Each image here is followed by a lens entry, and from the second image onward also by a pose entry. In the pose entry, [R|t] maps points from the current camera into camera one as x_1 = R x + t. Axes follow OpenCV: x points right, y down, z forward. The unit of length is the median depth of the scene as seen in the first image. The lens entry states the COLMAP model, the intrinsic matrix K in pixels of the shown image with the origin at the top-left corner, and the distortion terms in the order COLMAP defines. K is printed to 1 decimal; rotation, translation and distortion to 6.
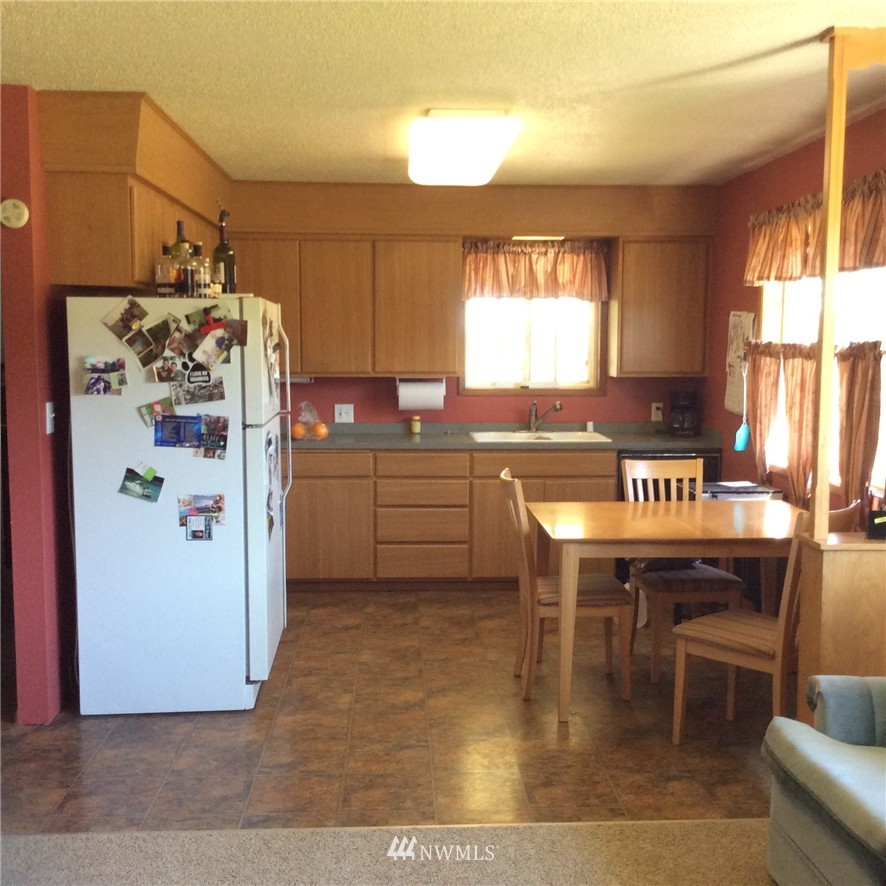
lens RADIAL K [[1100.4, 0, 443.0], [0, 1100.4, 443.0], [0, 0, 1]] dist [0.013374, 0.009732]
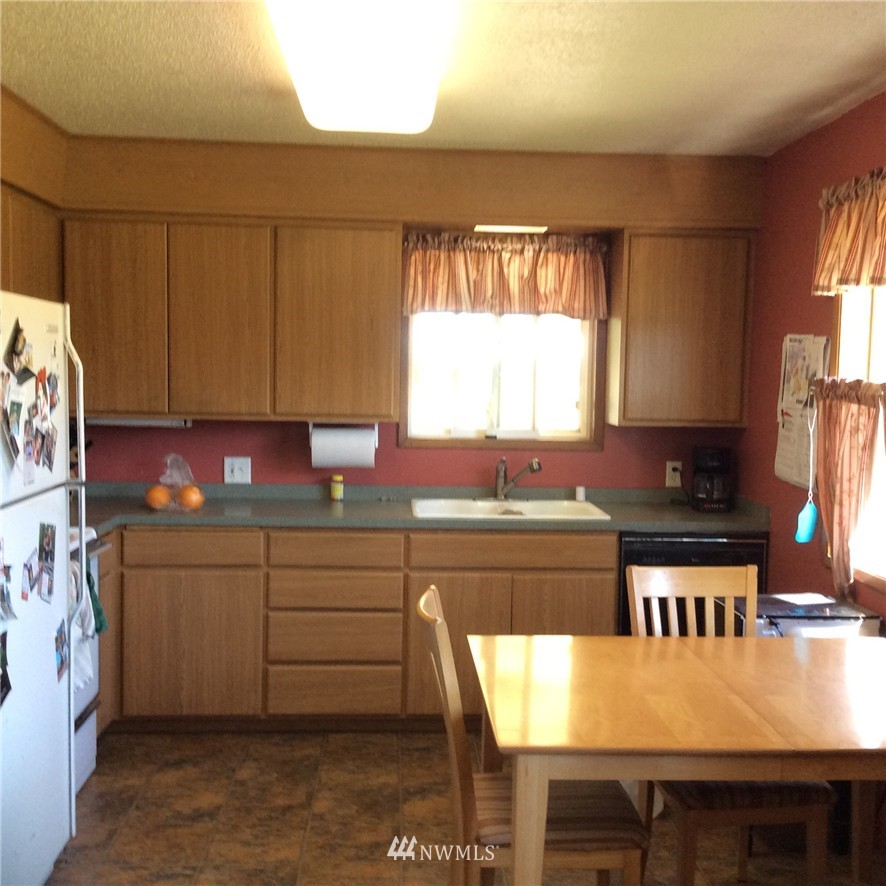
lens RADIAL K [[1083.9, 0, 471.2], [0, 1083.9, 443.9], [0, 0, 1]] dist [0.060952, -0.017936]
pose [[0.999597, 0.014551, 0.024376, 0.046978], [-0.013901, 0.999549, -0.026625, -0.028835], [-0.024753, 0.026275, 0.999348, 0.309603]]
